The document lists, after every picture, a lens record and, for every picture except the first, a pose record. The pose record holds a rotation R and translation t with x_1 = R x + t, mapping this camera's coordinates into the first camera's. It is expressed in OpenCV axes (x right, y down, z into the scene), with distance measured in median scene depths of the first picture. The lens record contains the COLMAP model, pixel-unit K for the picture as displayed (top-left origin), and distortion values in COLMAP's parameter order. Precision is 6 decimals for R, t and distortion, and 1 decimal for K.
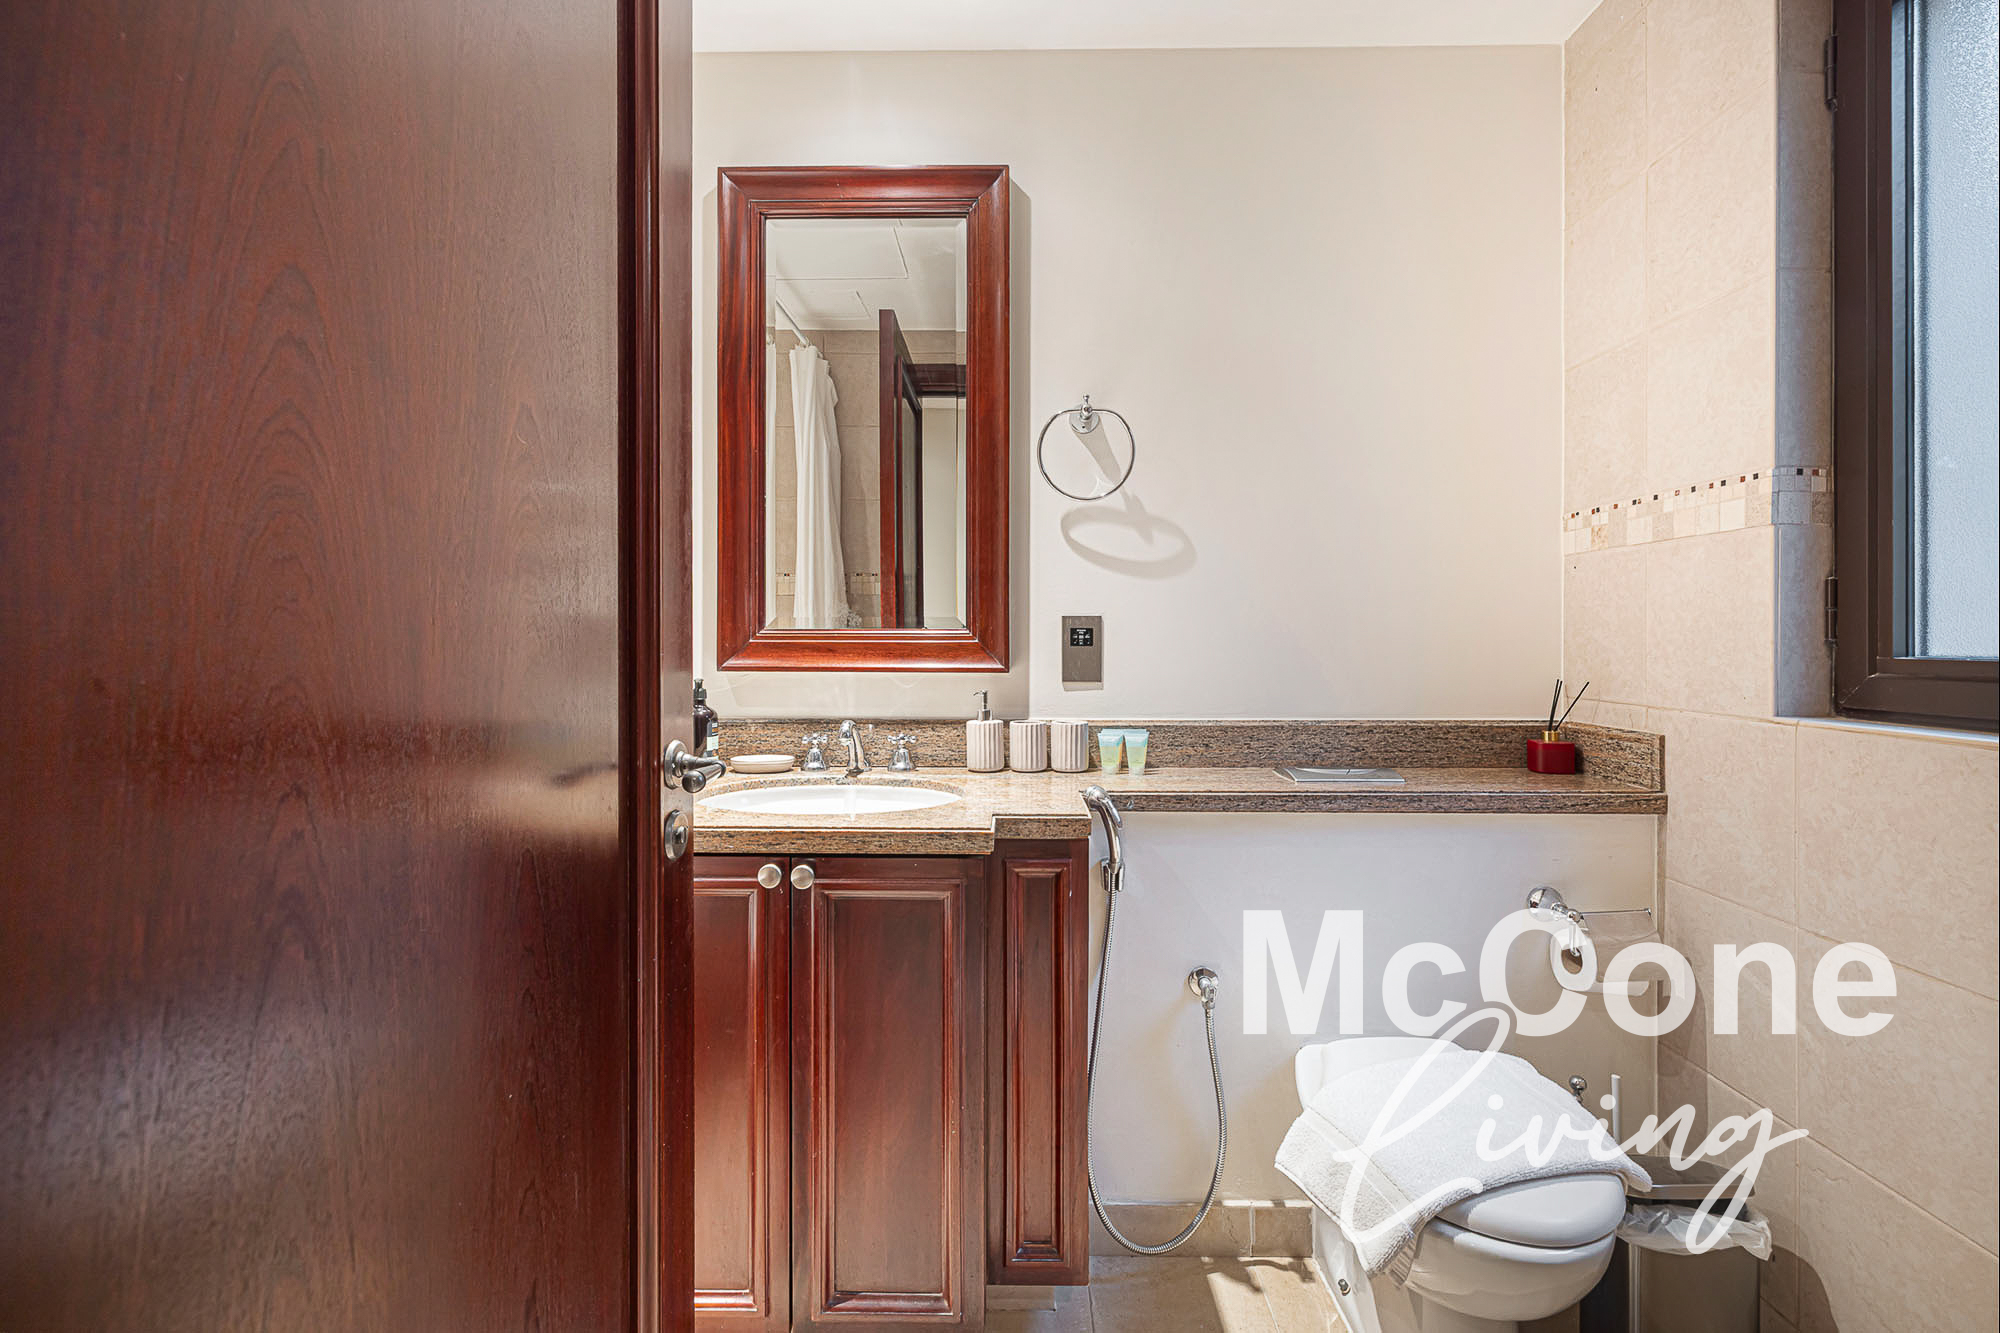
lens RADIAL K [[867.7, 0, 1005.0], [0, 867.7, 642.3], [0, 0, 1]] dist [0.002278, 0.000443]
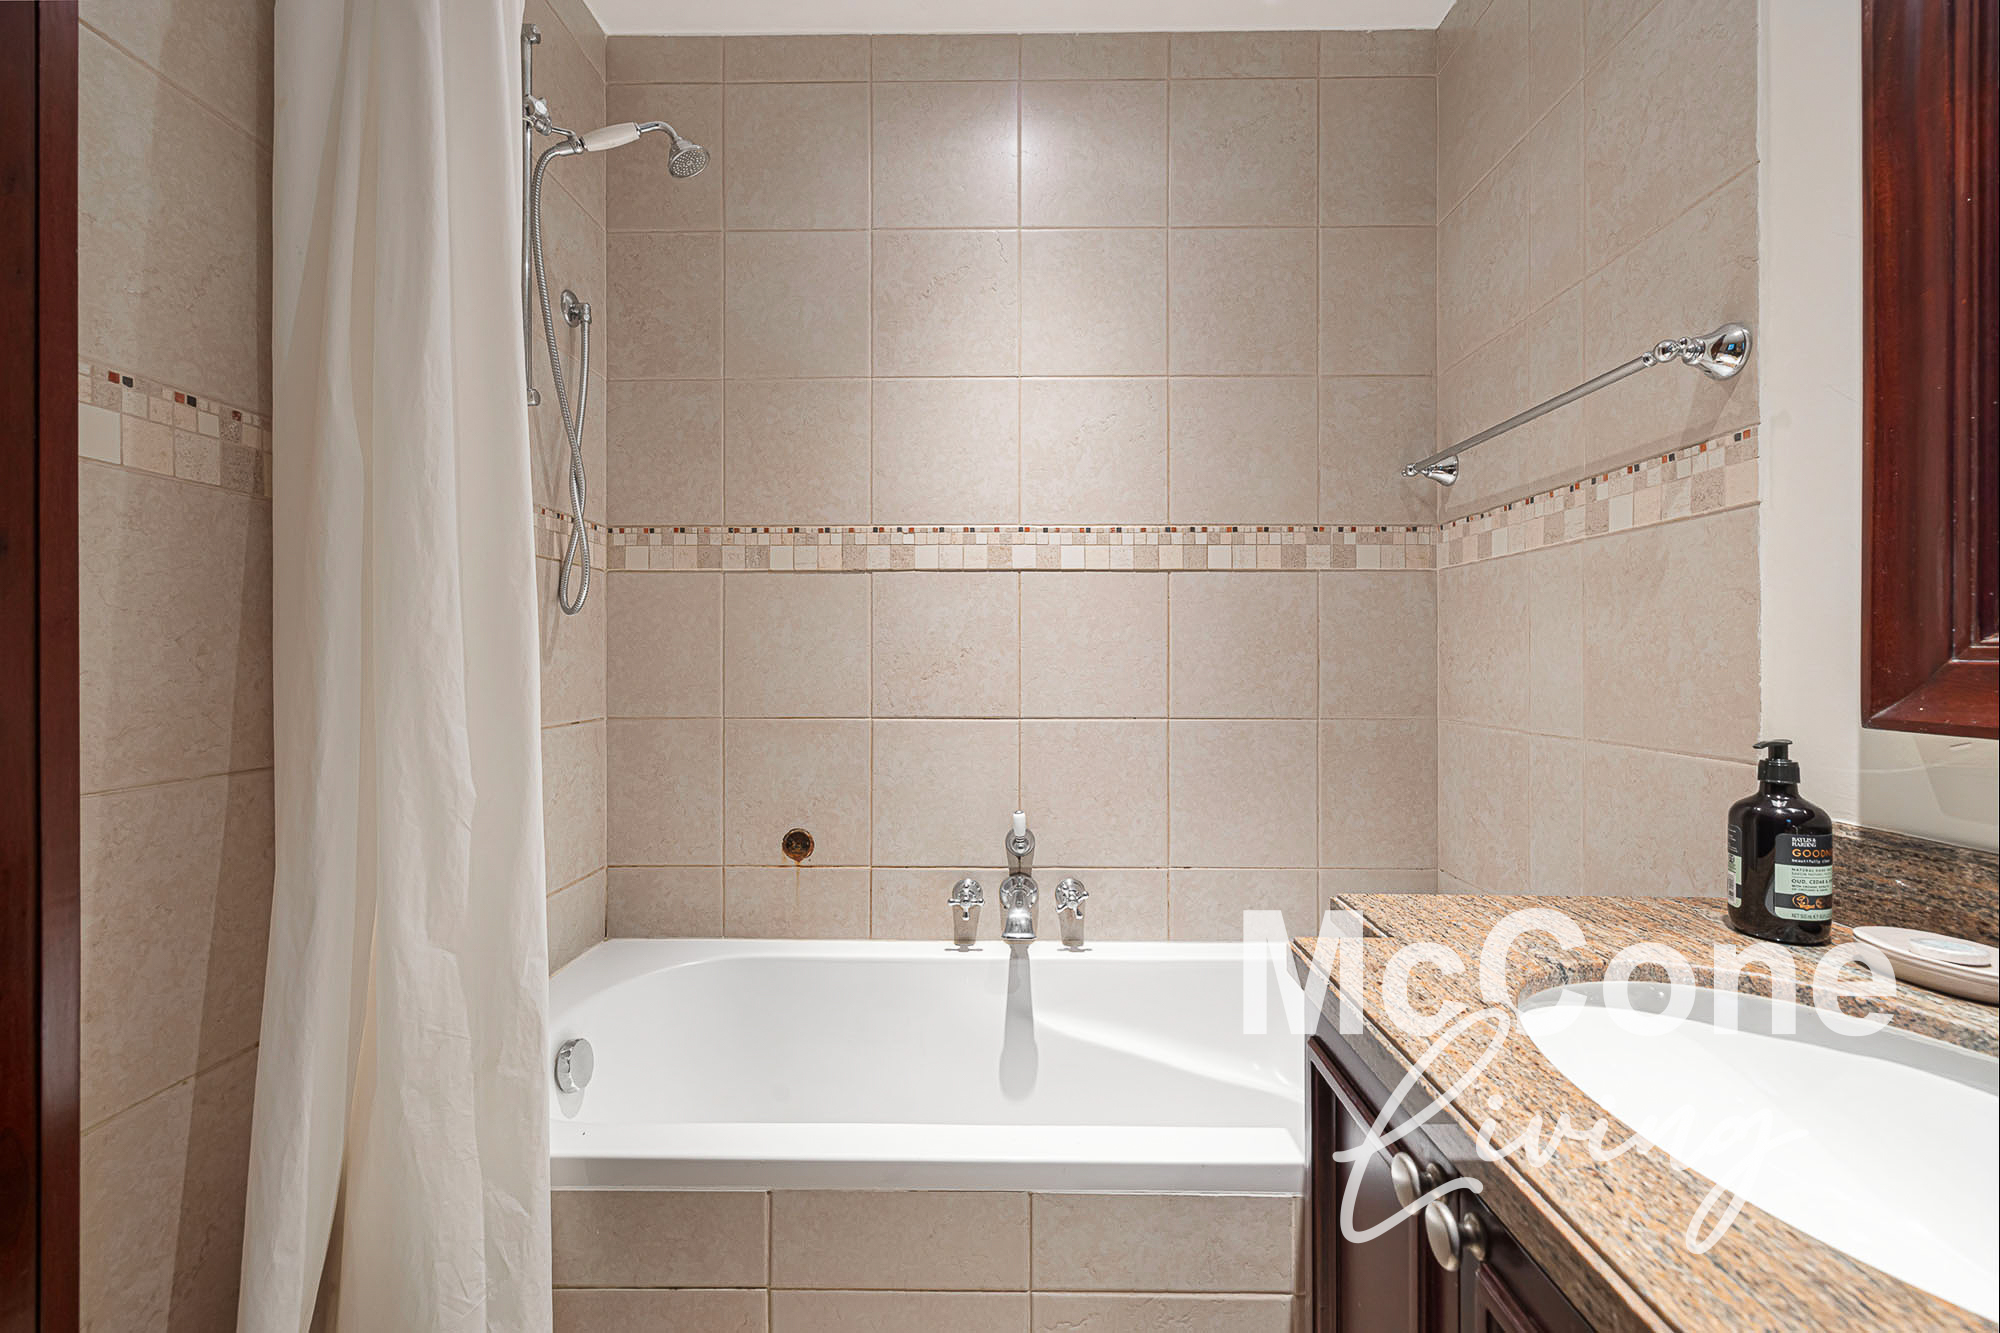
lens RADIAL K [[846.1, 0, 1003.7], [0, 846.1, 656.5], [0, 0, 1]] dist [0.000053, 0.000535]
pose [[-0.009607, -0.002244, -0.999951, 0.119008], [-0.006989, 0.999973, -0.002177, -0.000124], [0.999929, 0.006968, -0.009623, 0.549806]]
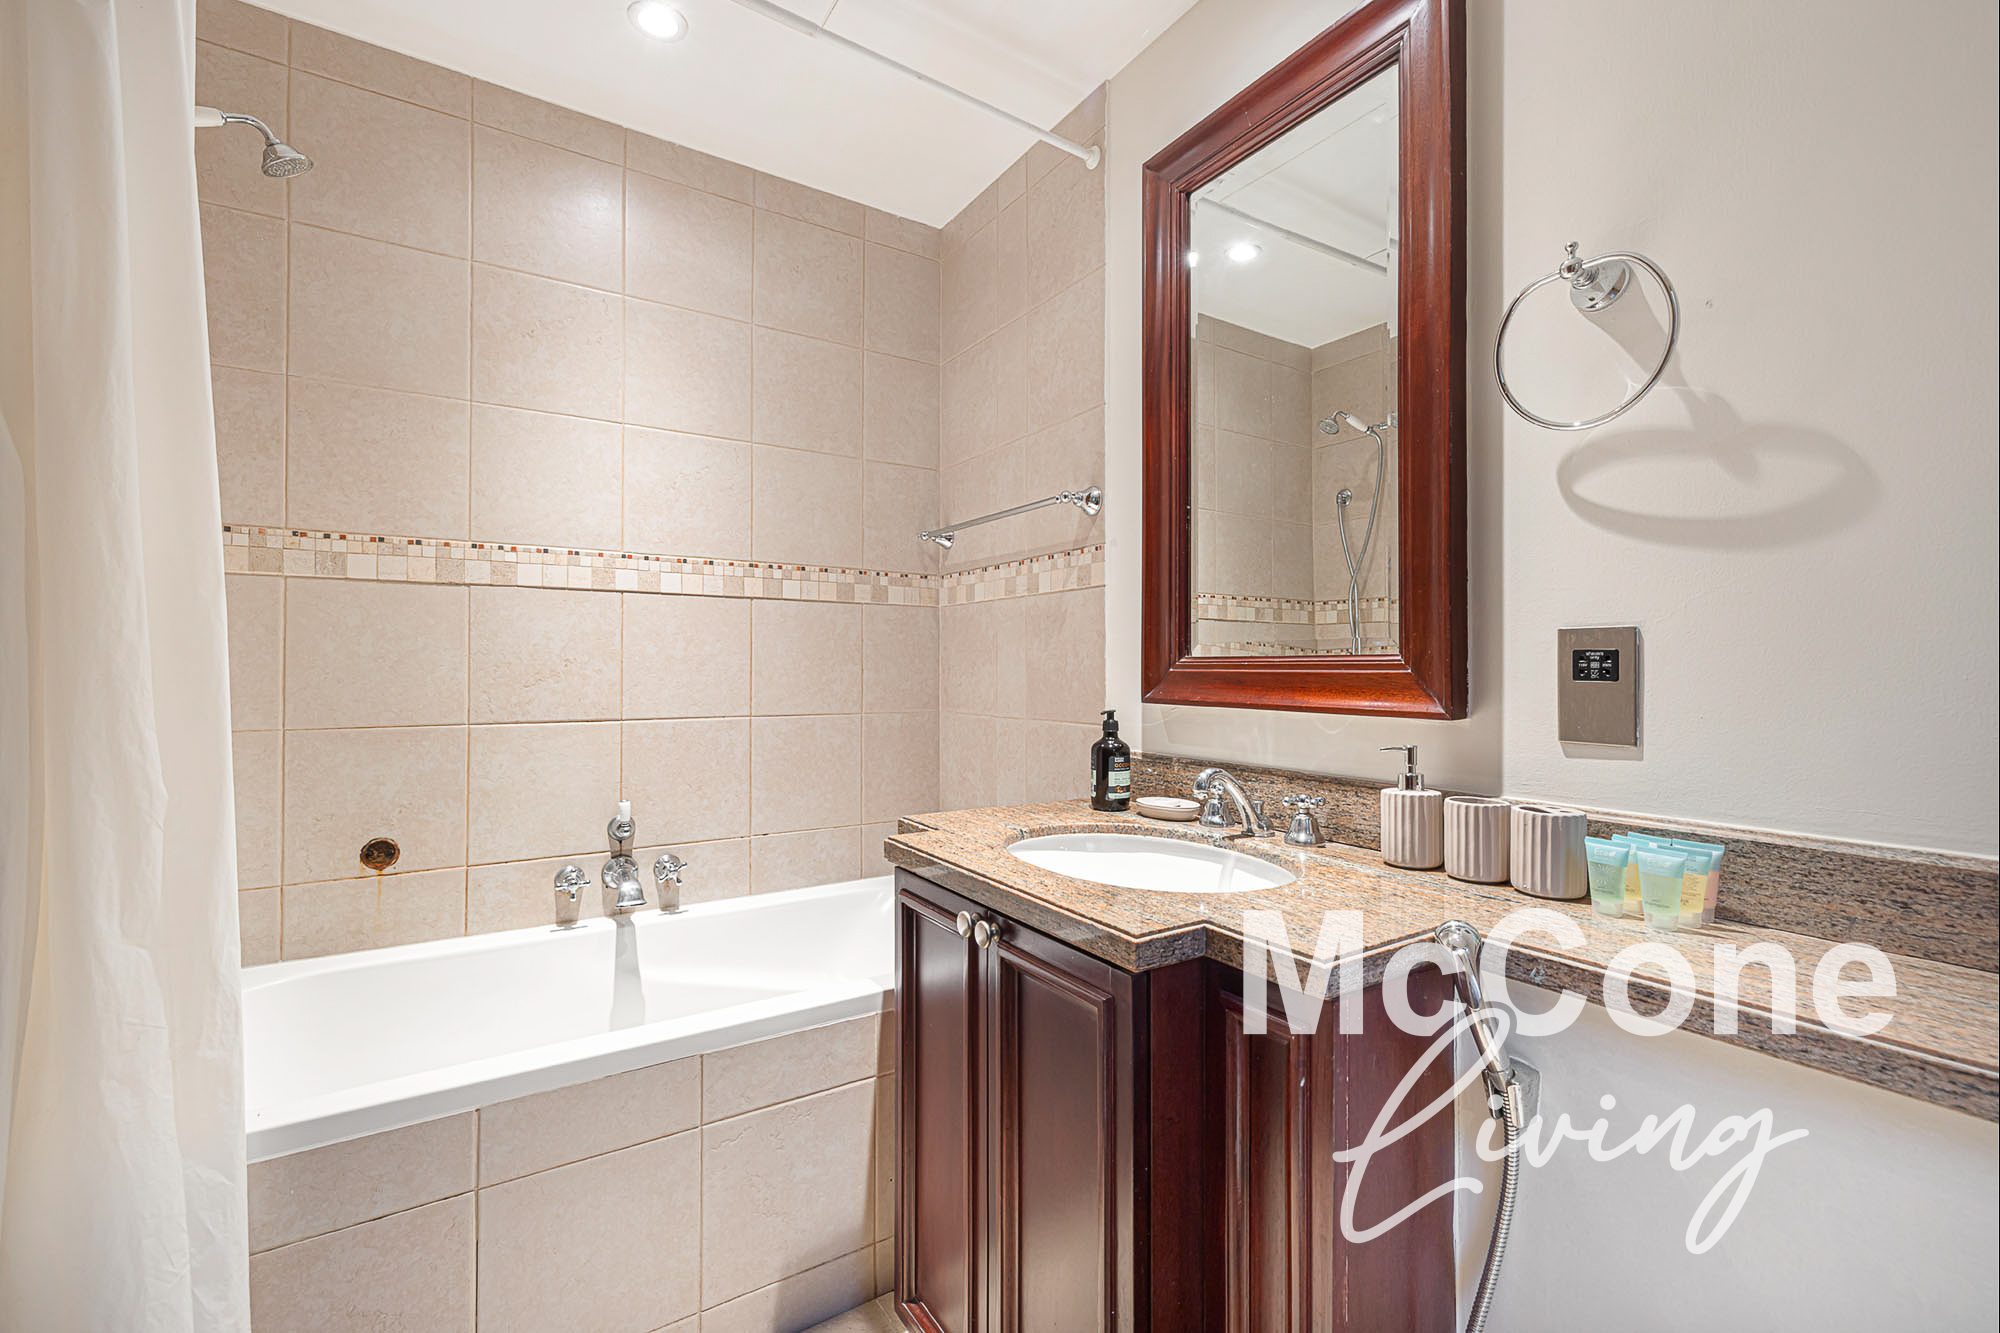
lens RADIAL K [[846.1, 0, 1003.7], [0, 846.1, 656.5], [0, 0, 1]] dist [0.000053, 0.000535]
pose [[0.547948, -0.011874, -0.836428, 0.348995], [-0.007284, 0.999794, -0.018965, 0.002017], [0.836481, 0.016485, 0.547748, 0.374949]]
